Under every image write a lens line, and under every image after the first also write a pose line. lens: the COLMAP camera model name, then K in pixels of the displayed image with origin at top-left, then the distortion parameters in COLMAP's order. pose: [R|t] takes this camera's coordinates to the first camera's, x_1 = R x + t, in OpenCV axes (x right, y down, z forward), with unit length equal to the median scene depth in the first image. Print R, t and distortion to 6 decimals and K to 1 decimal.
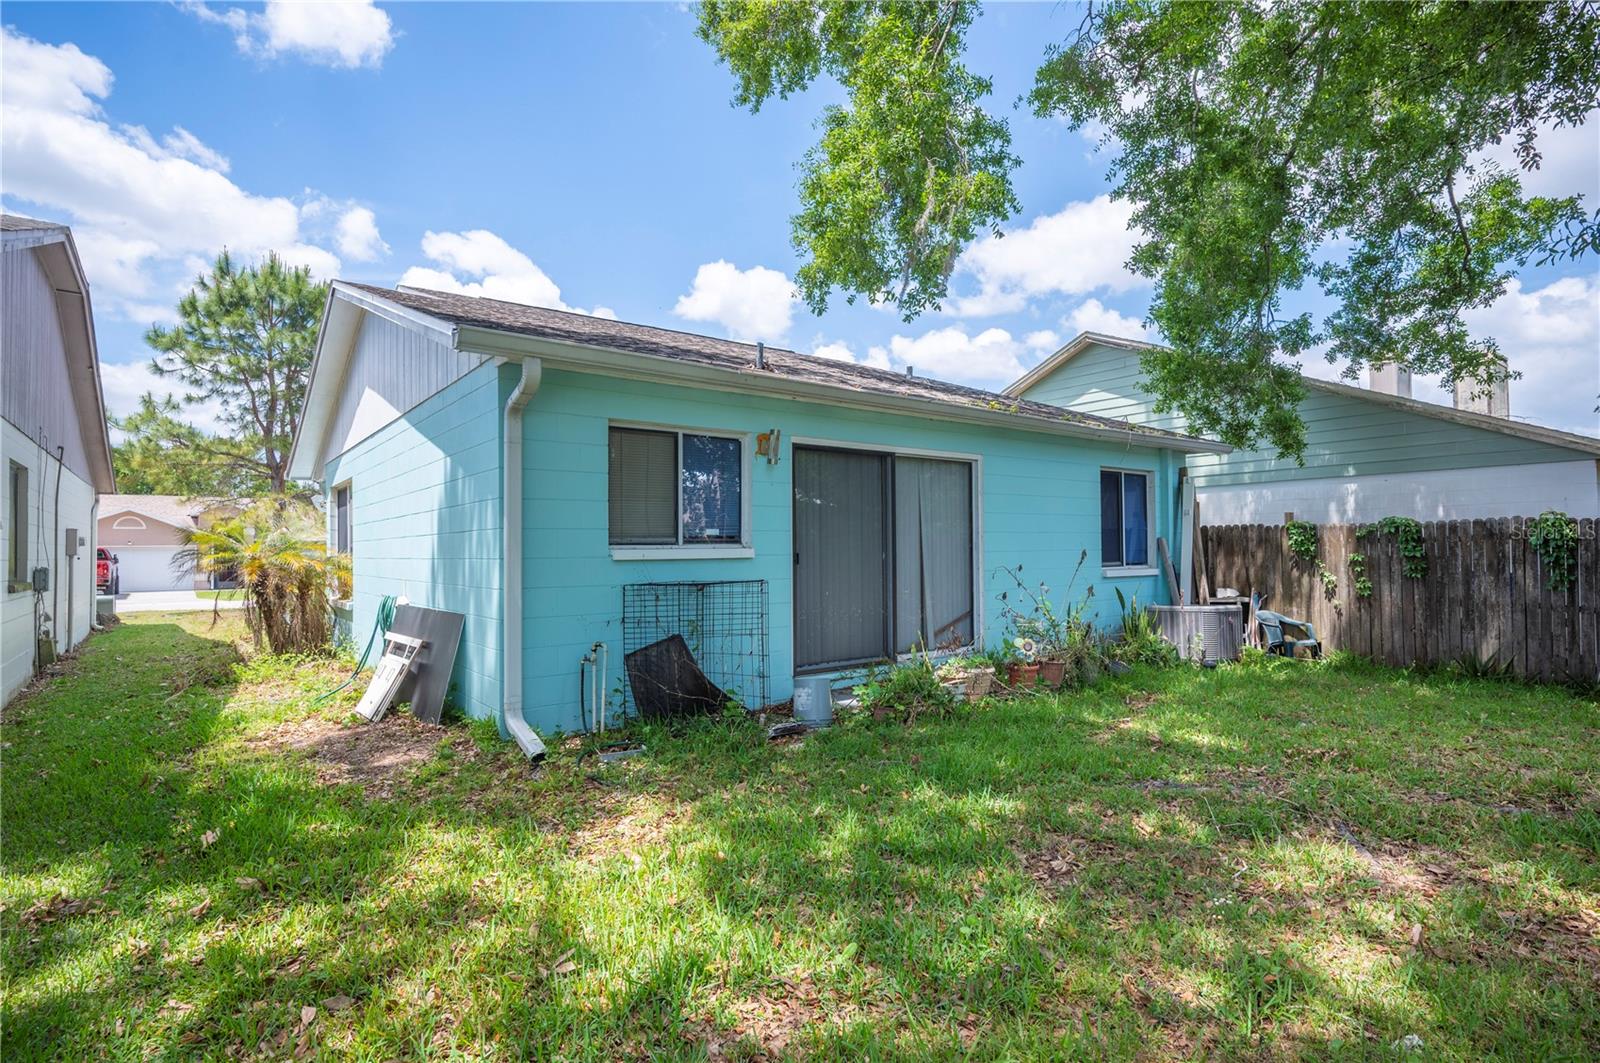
lens RADIAL K [[843.2, 0, 807.0], [0, 843.2, 536.3], [0, 0, 1]] dist [0.001507, -0.000464]
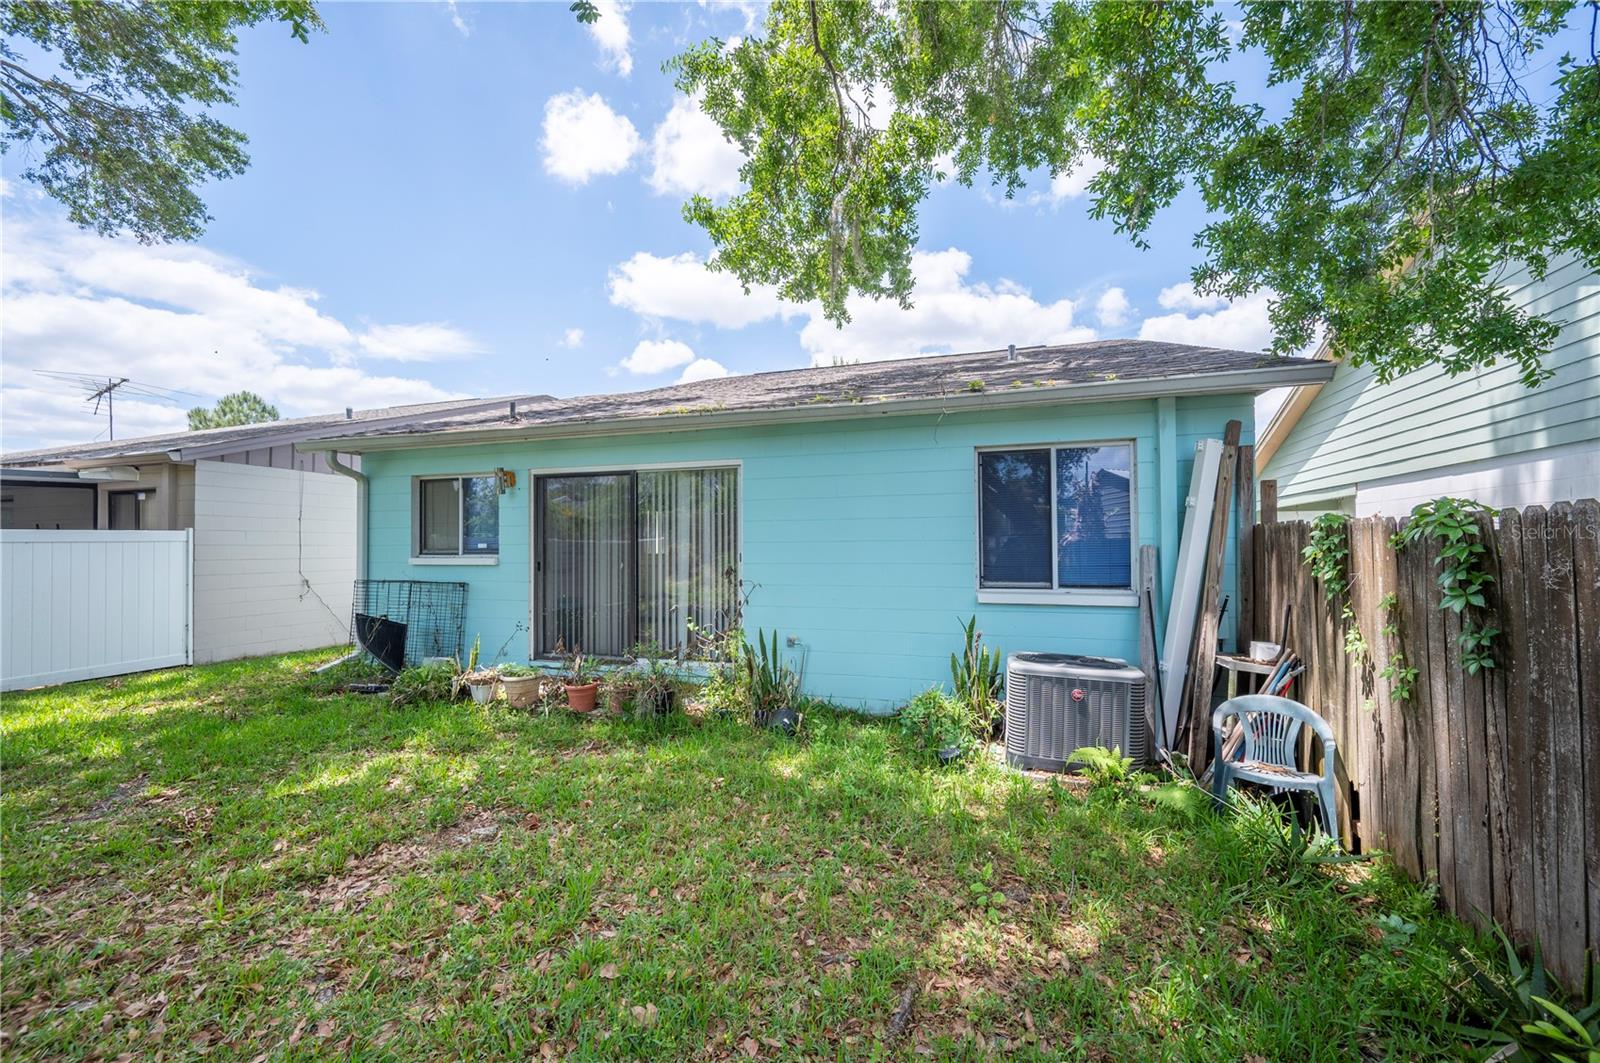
lens RADIAL K [[640.9, 0, 802.8], [0, 640.9, 534.5], [0, 0, 1]] dist [-0.005702, 0.000313]
pose [[0.550881, -0.011315, -0.834507, 0.787457], [0.012360, 0.999909, -0.005398, -0.008514], [0.834492, -0.007341, 0.550970, 0.632947]]
